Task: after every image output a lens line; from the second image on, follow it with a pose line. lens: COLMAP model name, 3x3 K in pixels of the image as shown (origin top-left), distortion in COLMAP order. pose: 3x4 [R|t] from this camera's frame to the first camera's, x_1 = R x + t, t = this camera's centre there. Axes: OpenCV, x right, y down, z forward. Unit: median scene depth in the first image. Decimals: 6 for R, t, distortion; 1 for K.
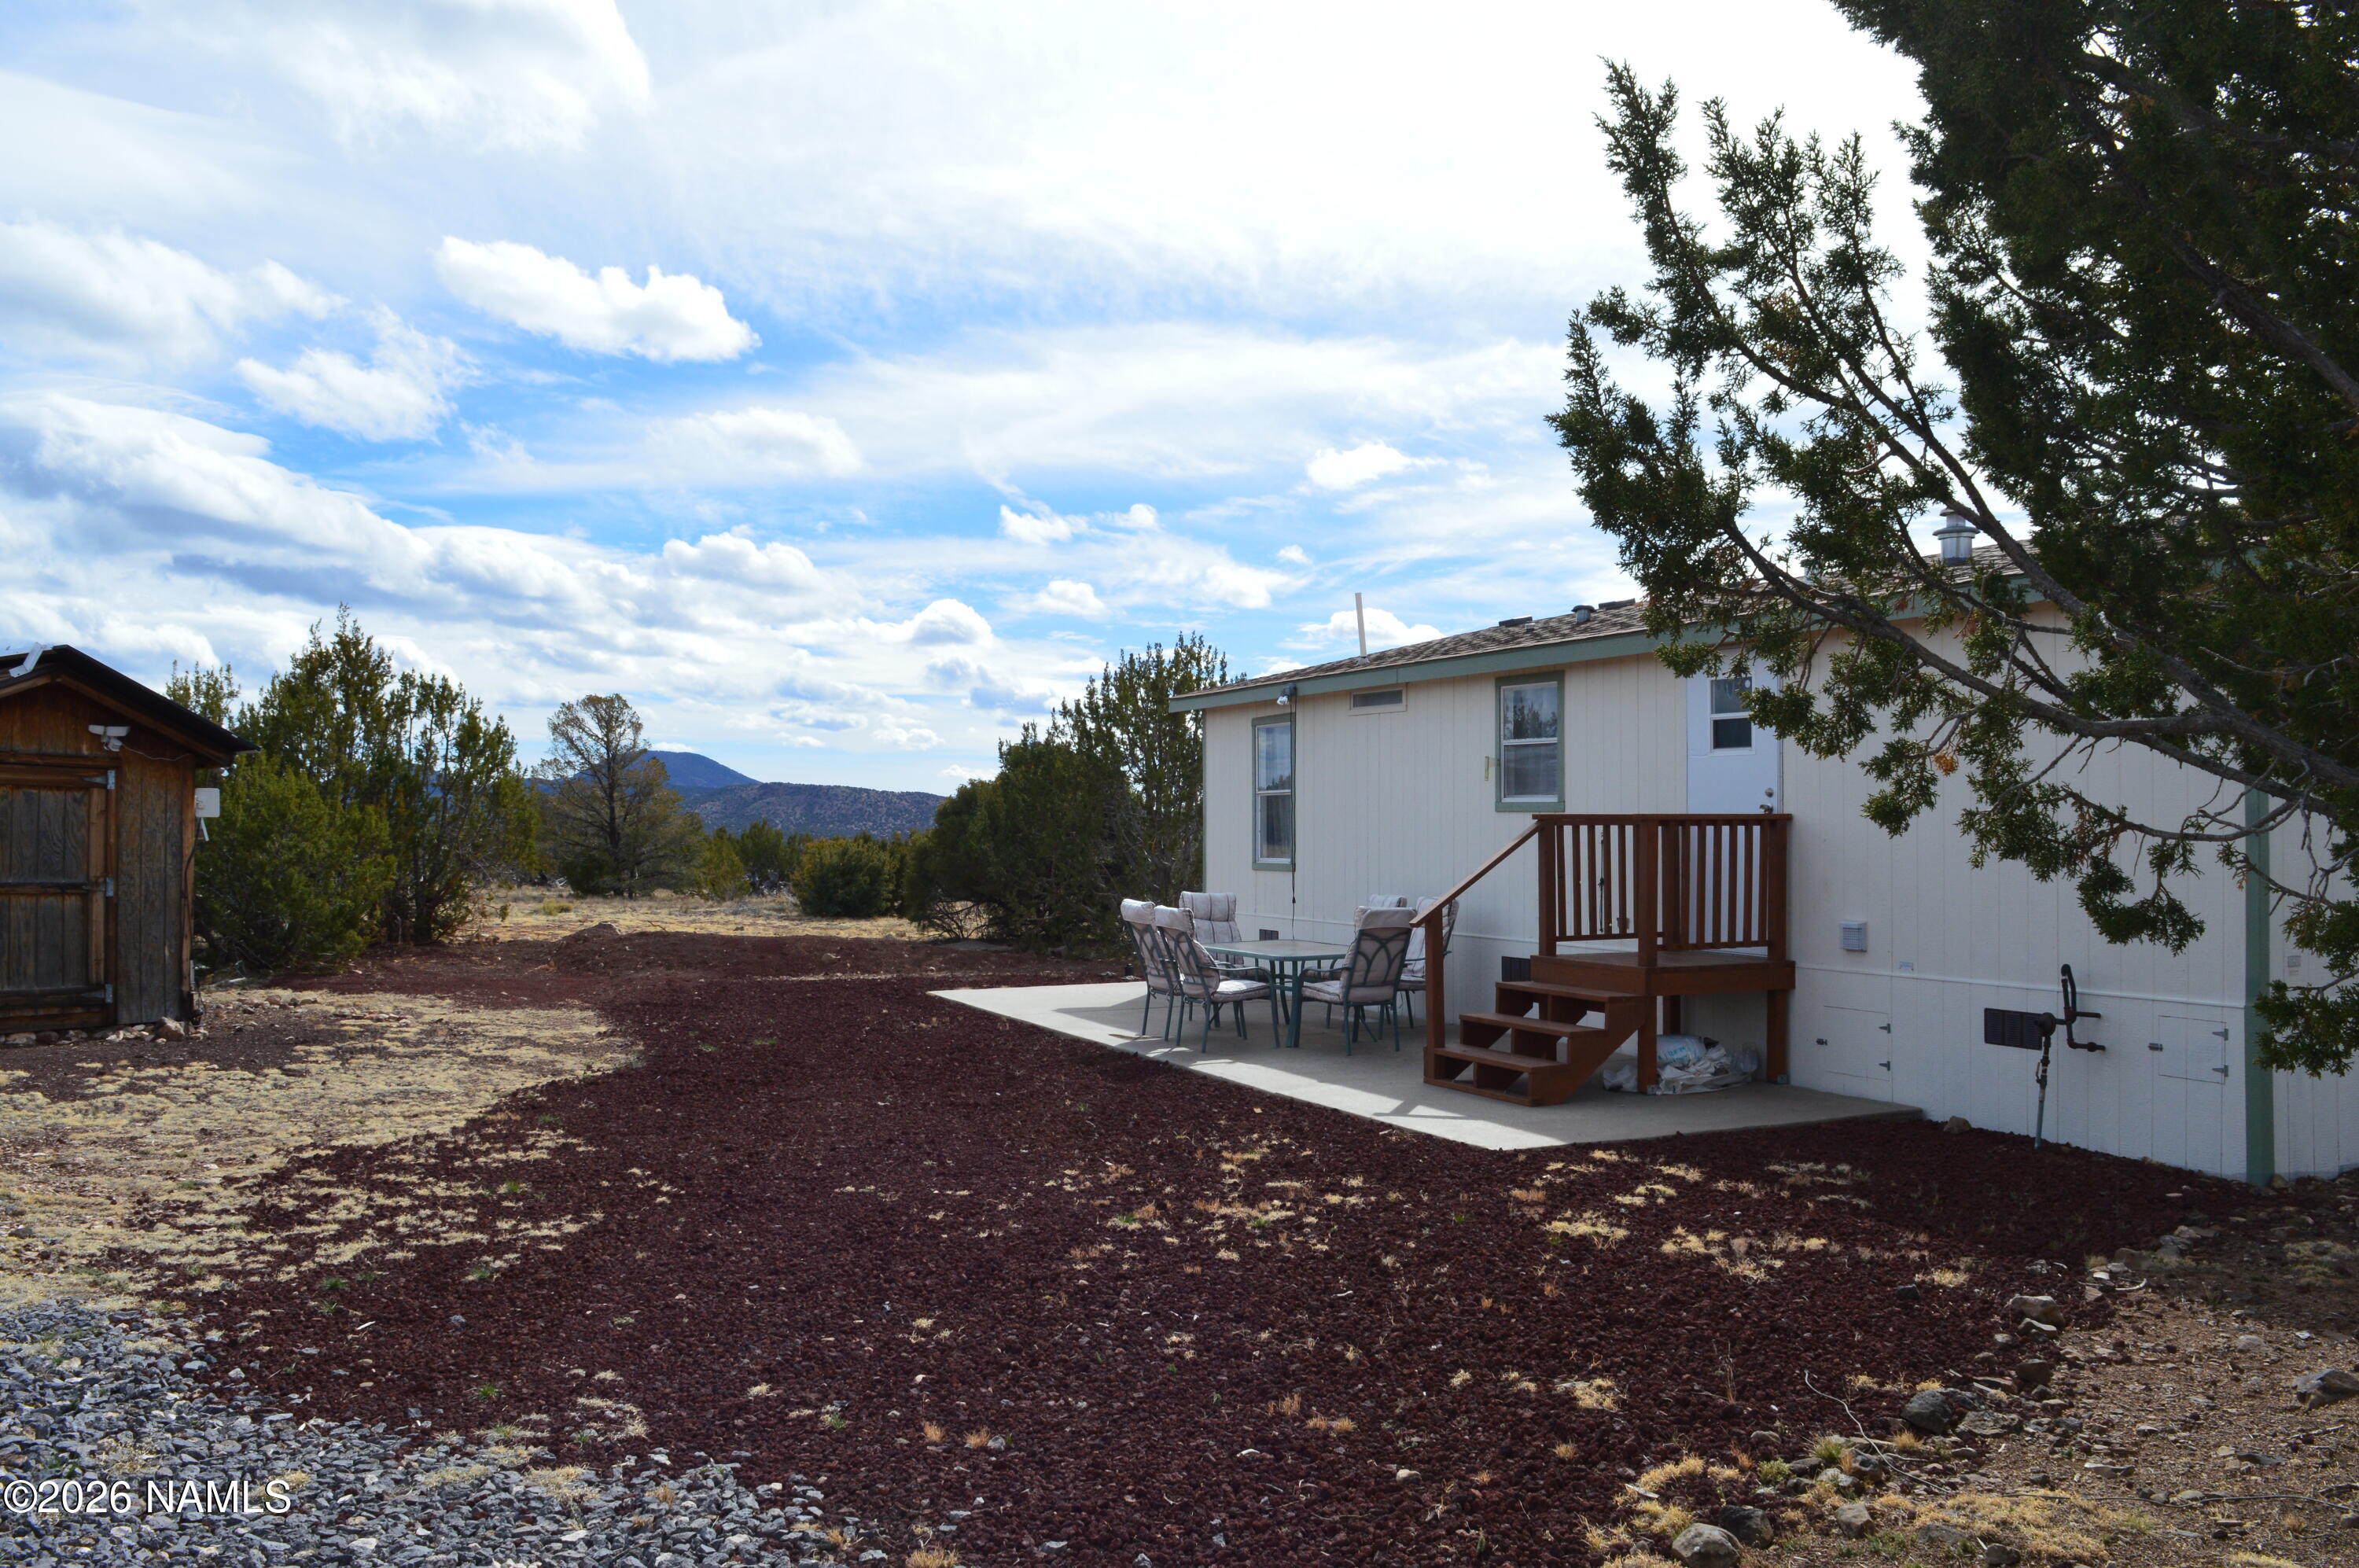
lens RADIAL K [[1907.1, 0, 1171.1], [0, 1907.1, 794.4], [0, 0, 1]] dist [-0.095895, -0.005558]
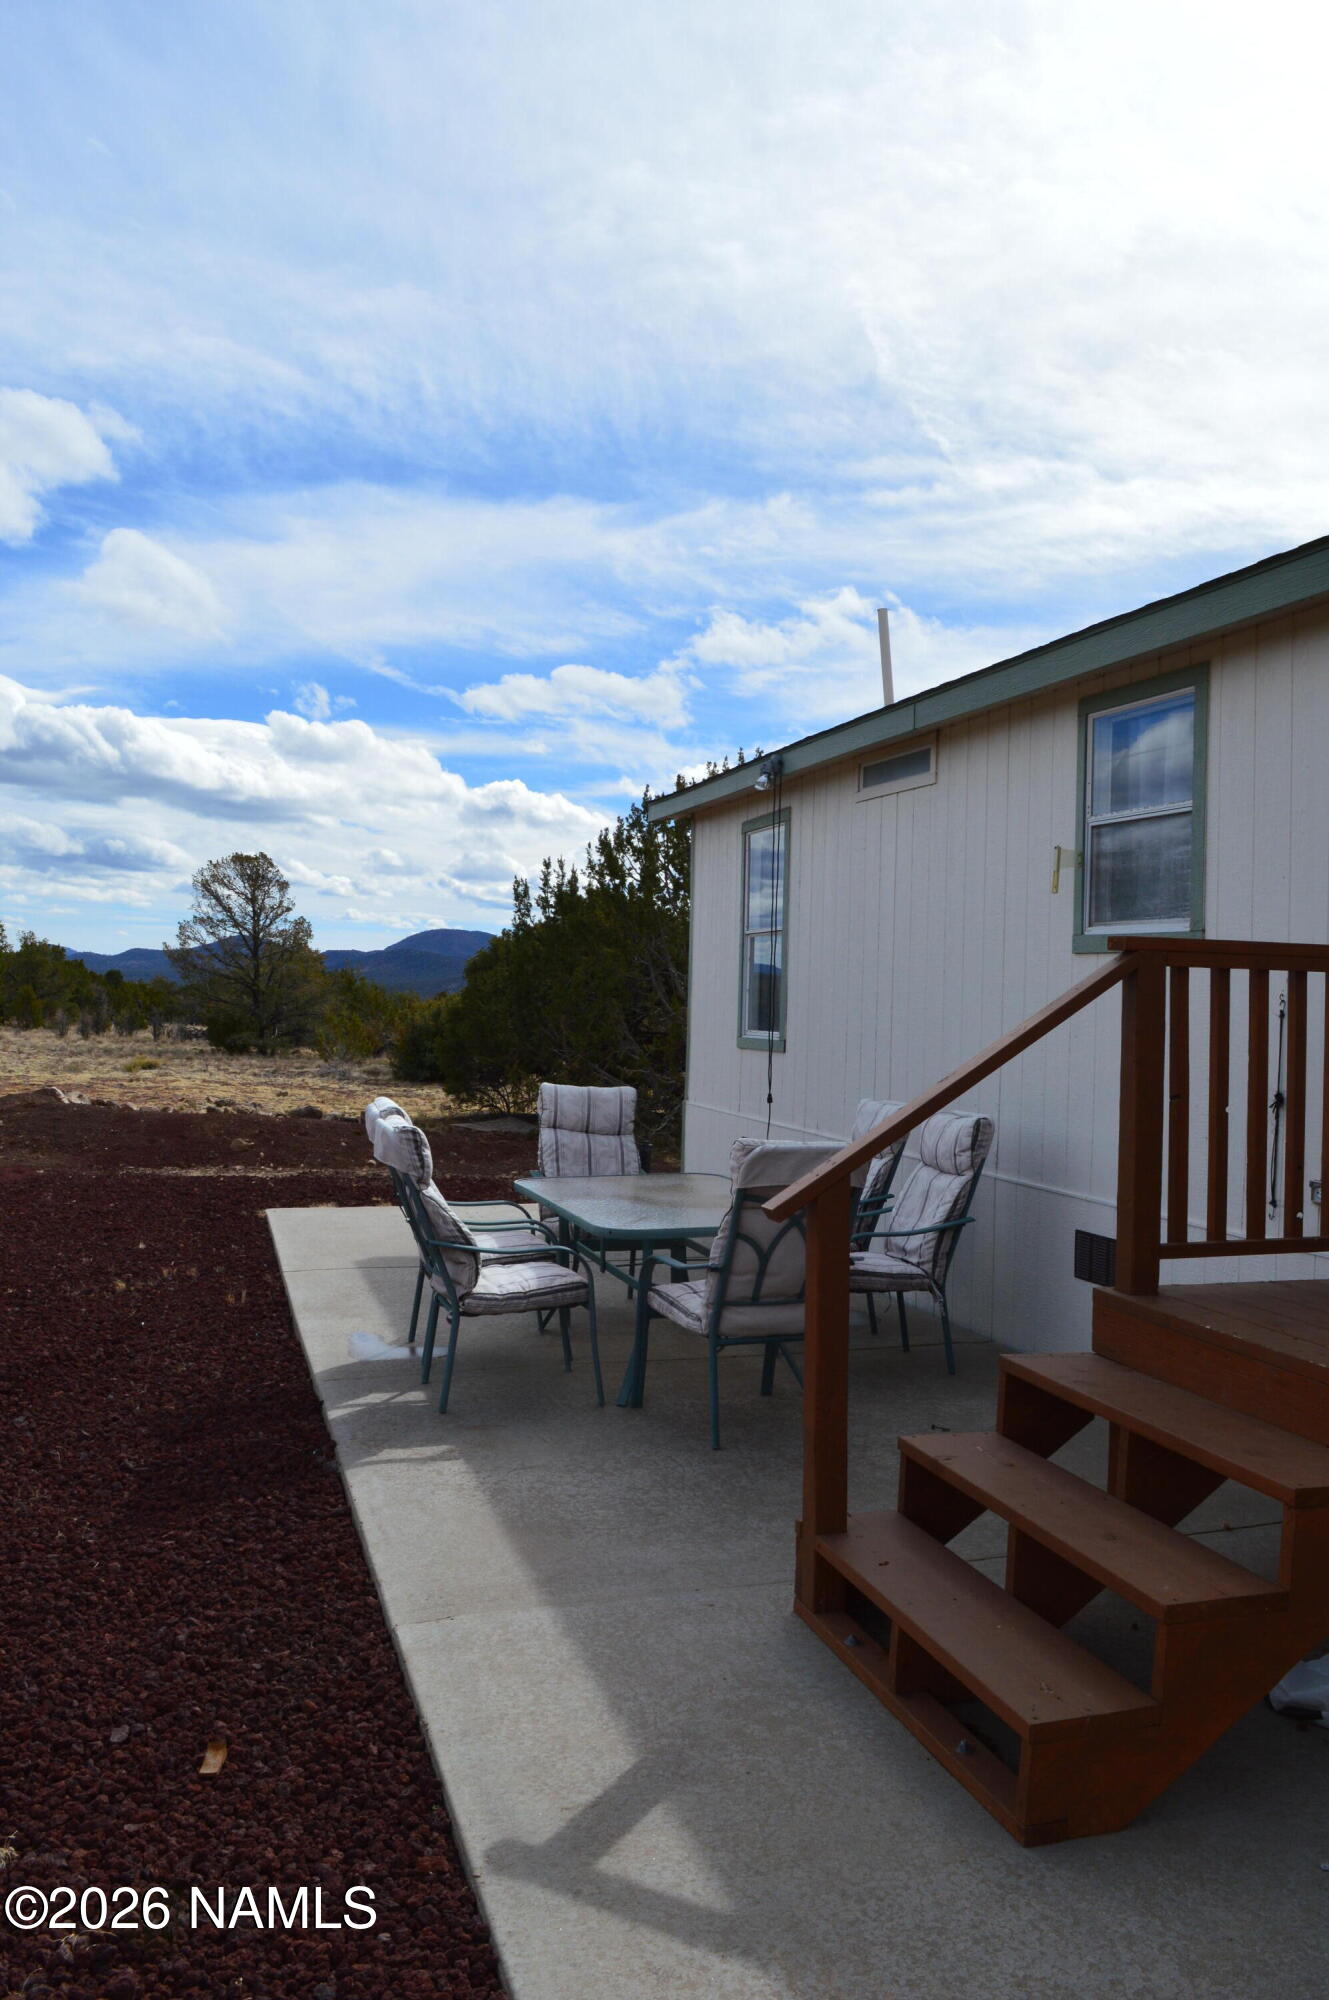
lens RADIAL K [[1616.8, 0, 681.7], [0, 1616.8, 992.5], [0, 0, 1]] dist [-0.095895, -0.005558]
pose [[0.991212, 0.026232, -0.129659, 0.124110], [-0.024971, 0.999624, 0.011345, 0.018078], [0.129908, -0.008008, 0.991494, 0.559543]]
